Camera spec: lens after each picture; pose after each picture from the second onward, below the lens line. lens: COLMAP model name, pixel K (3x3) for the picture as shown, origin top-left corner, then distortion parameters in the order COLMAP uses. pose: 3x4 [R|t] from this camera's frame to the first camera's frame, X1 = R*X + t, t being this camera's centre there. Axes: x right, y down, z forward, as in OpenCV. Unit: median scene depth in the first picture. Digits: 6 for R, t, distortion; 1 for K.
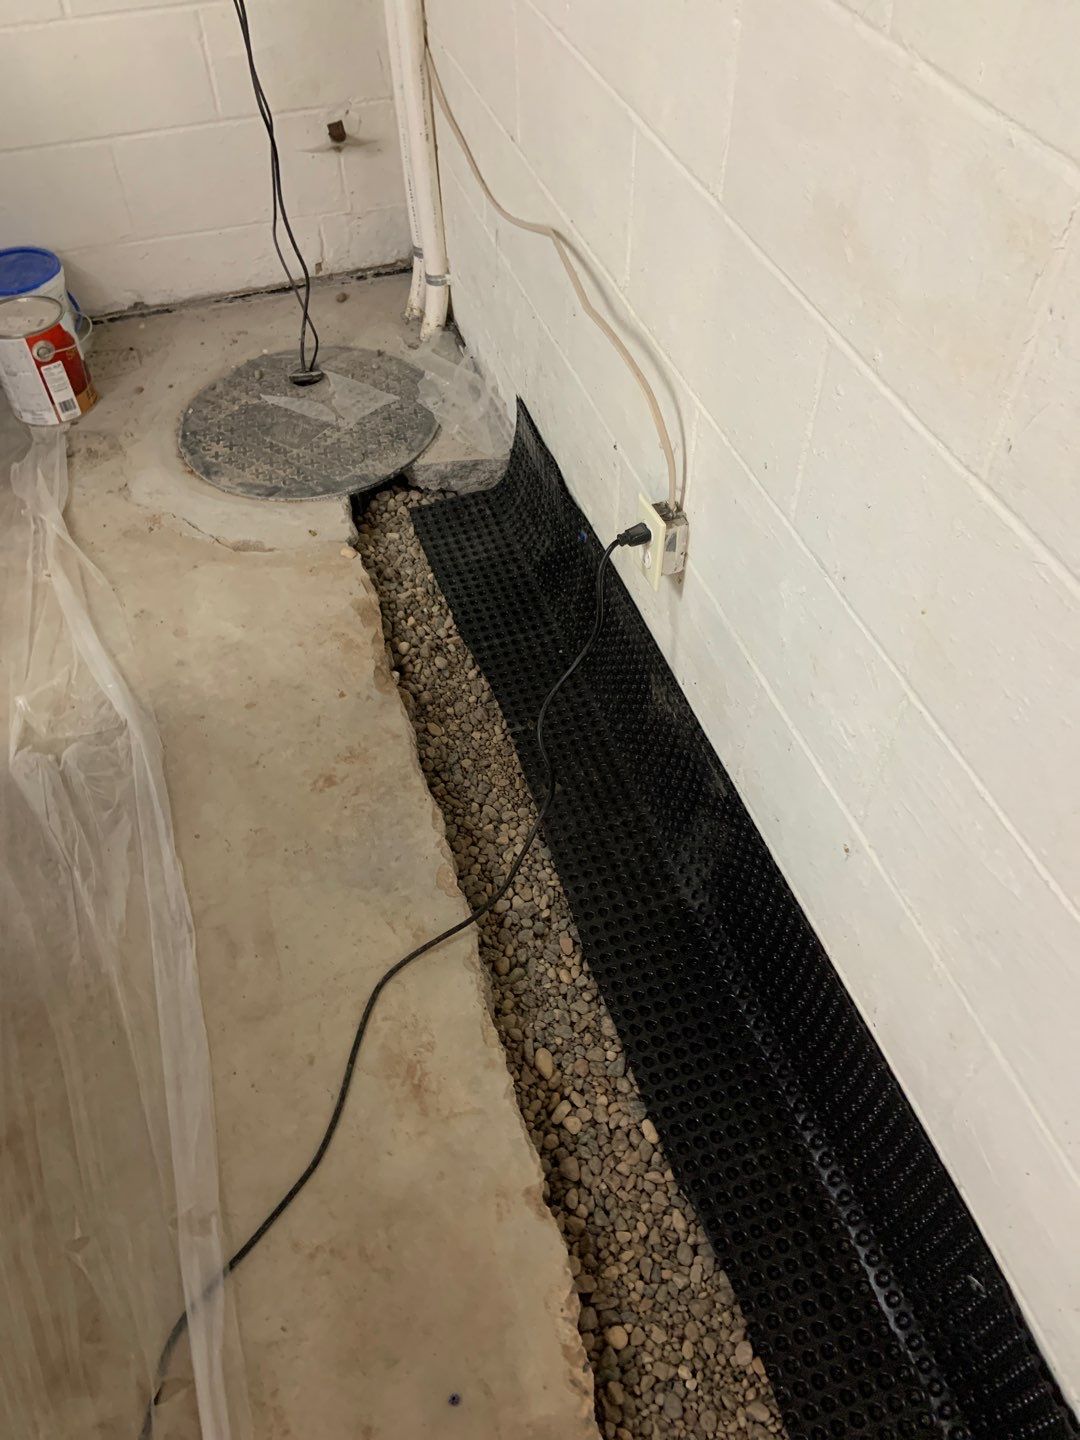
lens RADIAL K [[1077.1, 0, 543.2], [0, 1077.1, 711.0], [0, 0, 1]] dist [0.131849, -0.170245]
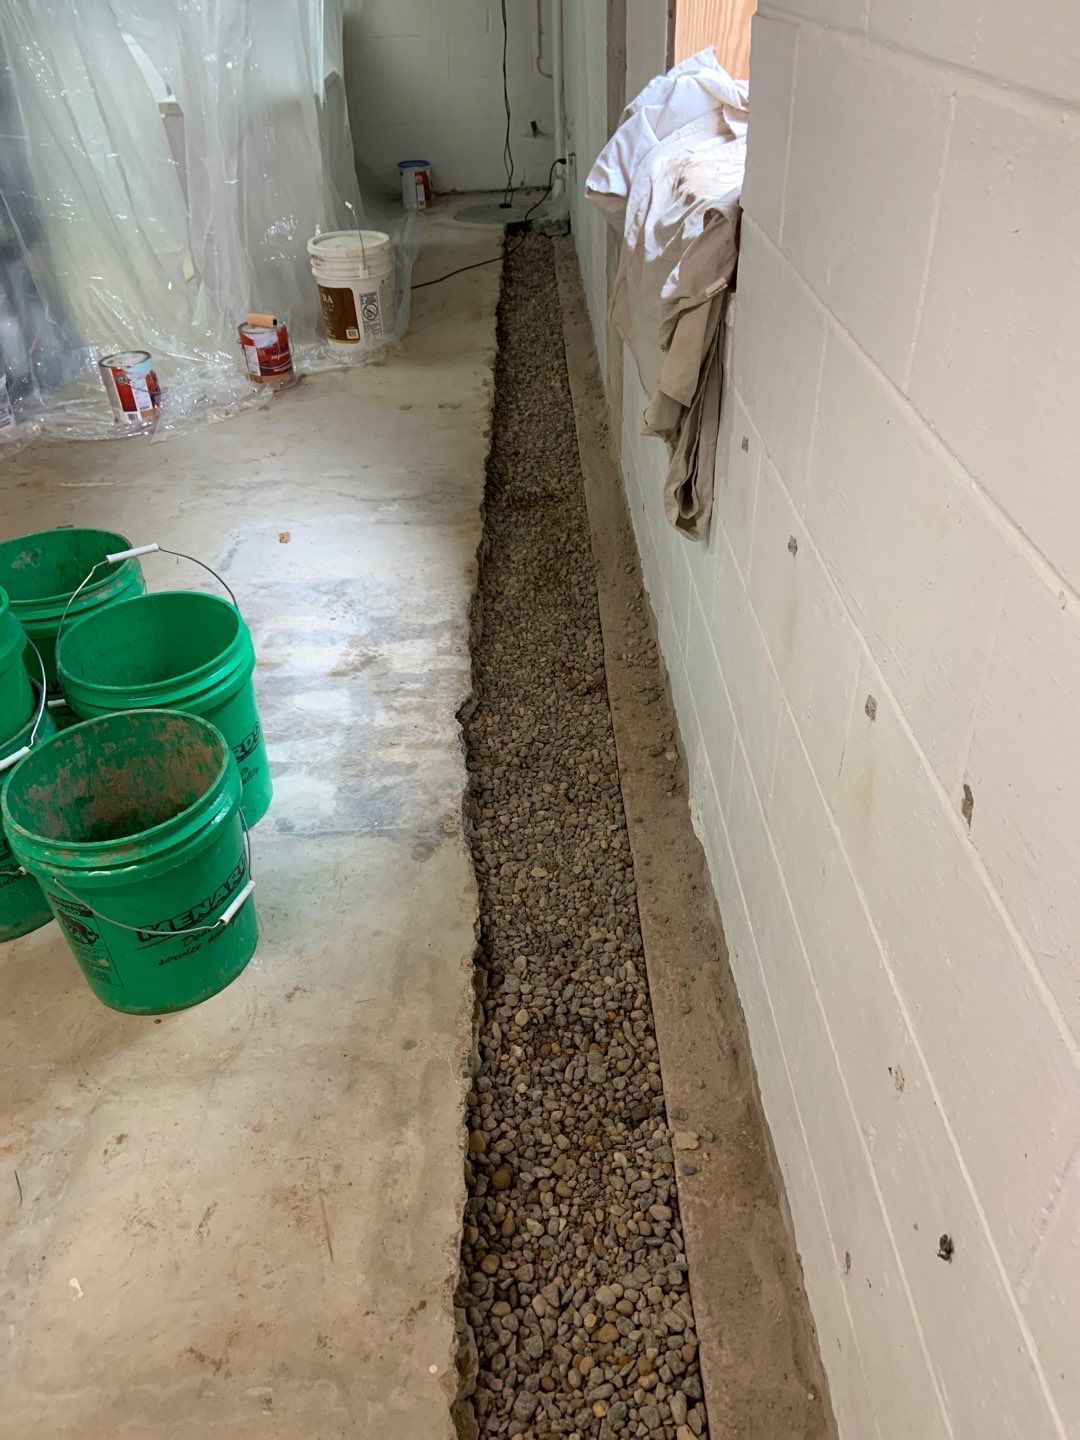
lens RADIAL K [[1068.4, 0, 542.4], [0, 1068.4, 709.7], [0, 0, 1]] dist [0.121077, -0.154614]
pose [[0.959086, 0.150463, -0.239822, 0.695038], [-0.199750, 0.959925, -0.196582, 1.384564], [0.200633, 0.236444, 0.950705, -1.225597]]
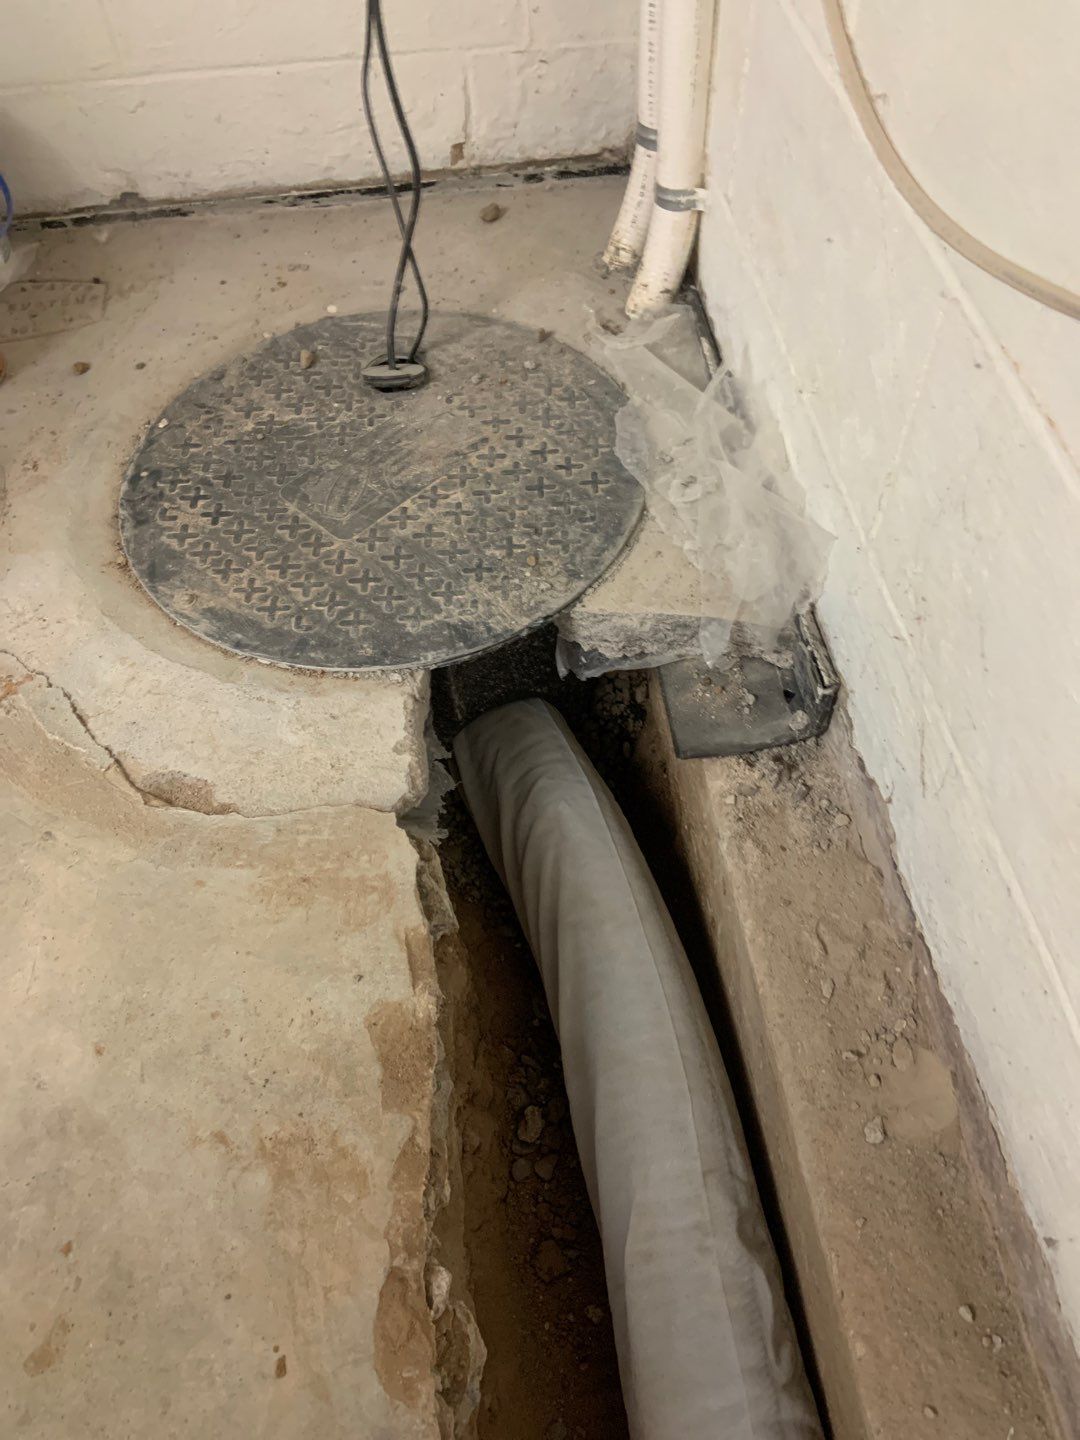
lens RADIAL K [[1068.4, 0, 542.4], [0, 1068.4, 709.7], [0, 0, 1]] dist [0.121077, -0.154614]
pose [[0.982307, 0.144801, -0.118764, -0.065819], [-0.133922, 0.986428, 0.095000, -0.207466], [0.130908, -0.077414, 0.988367, 0.495765]]
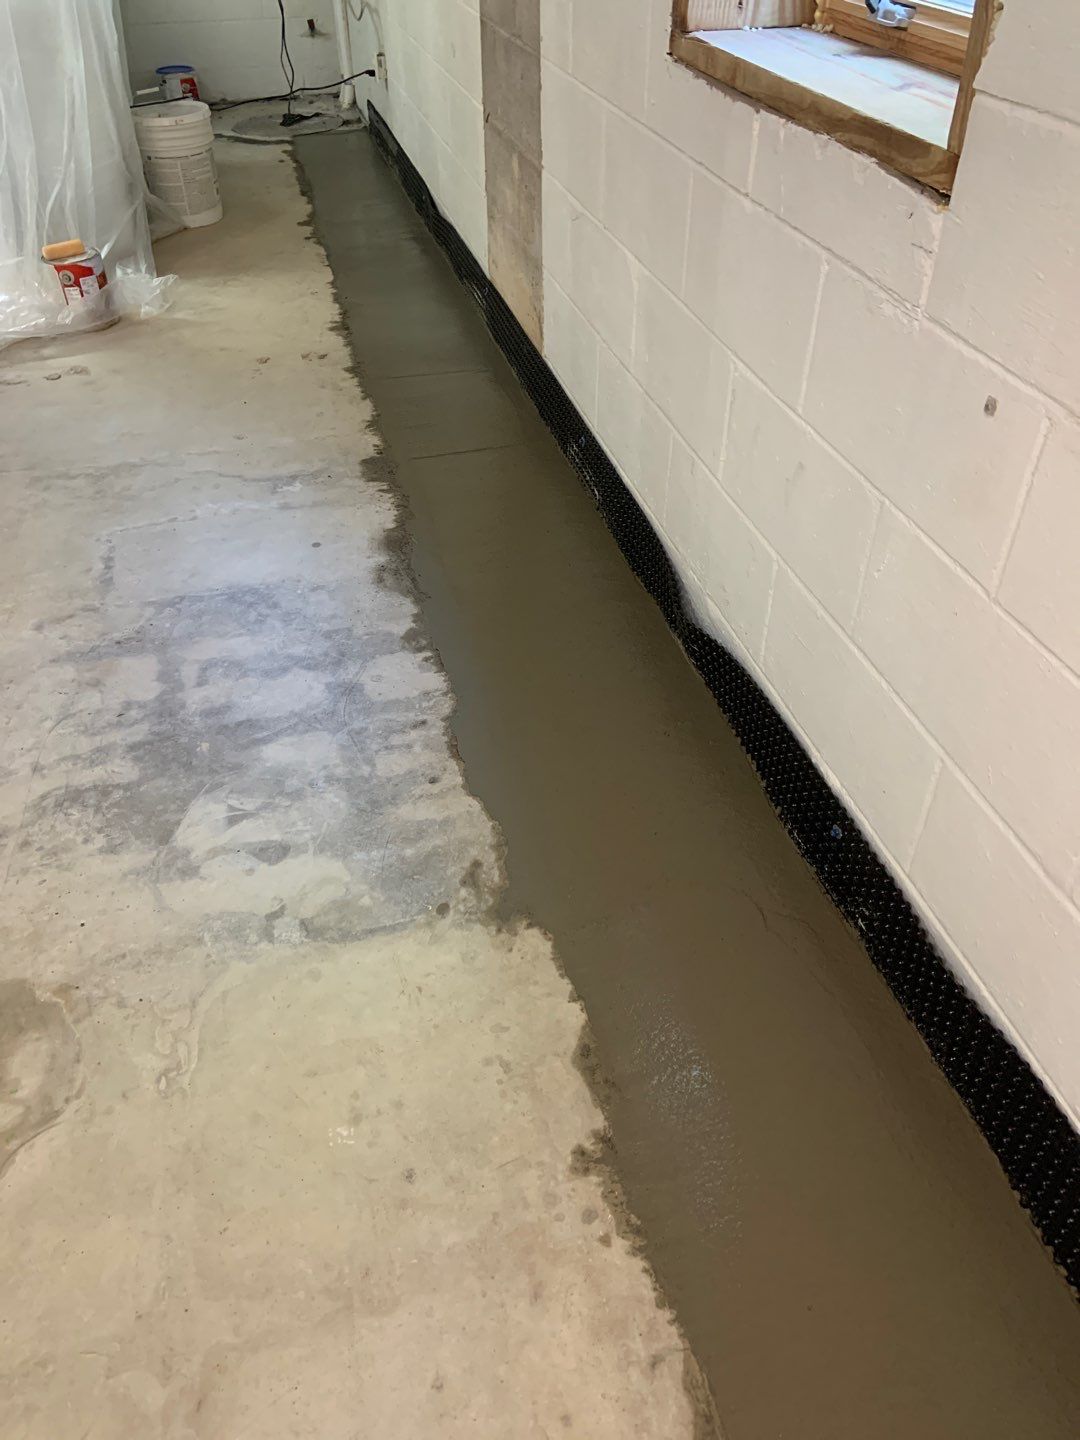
lens RADIAL K [[1068.4, 0, 542.4], [0, 1068.4, 709.7], [0, 0, 1]] dist [0.121077, -0.154614]
pose [[0.998443, 0.045172, -0.032719, 0.463793], [-0.049885, 0.985603, -0.161552, 1.312511], [0.024951, 0.162933, 0.986322, -1.109493]]
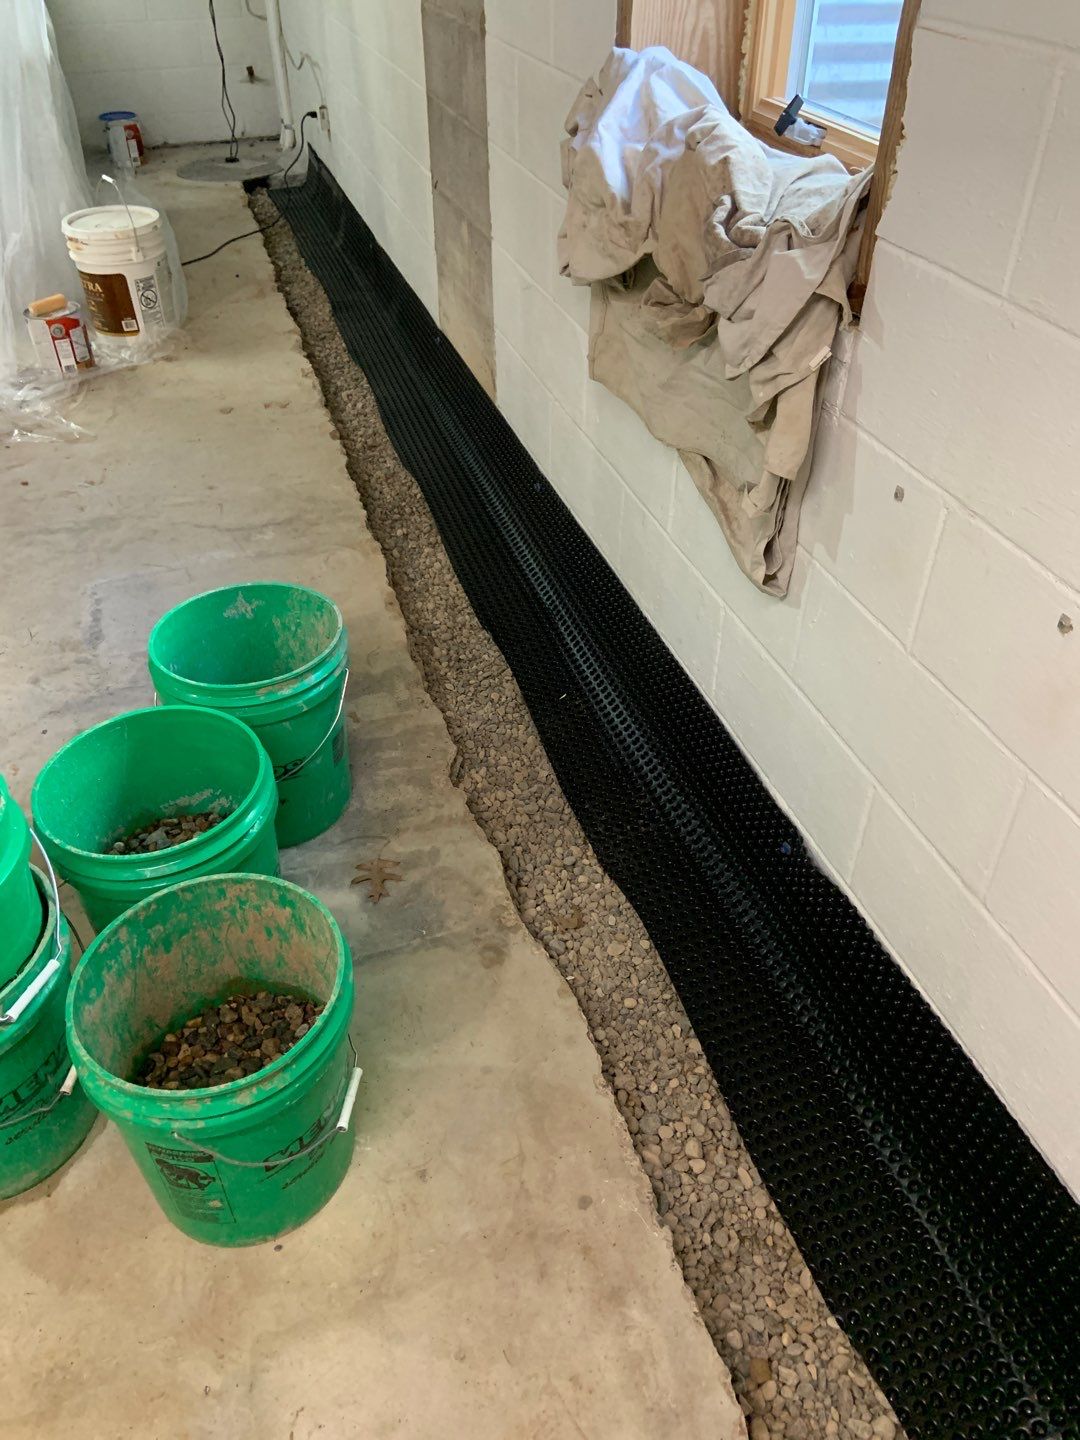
lens RADIAL K [[1069.9, 0, 535.2], [0, 1069.9, 693.3], [0, 0, 1]] dist [0.128274, -0.166845]
pose [[0.999884, 0.010396, 0.011148, 0.443272], [-0.008172, 0.982954, -0.183669, 1.303797], [-0.012867, 0.183557, 0.982925, -1.188627]]
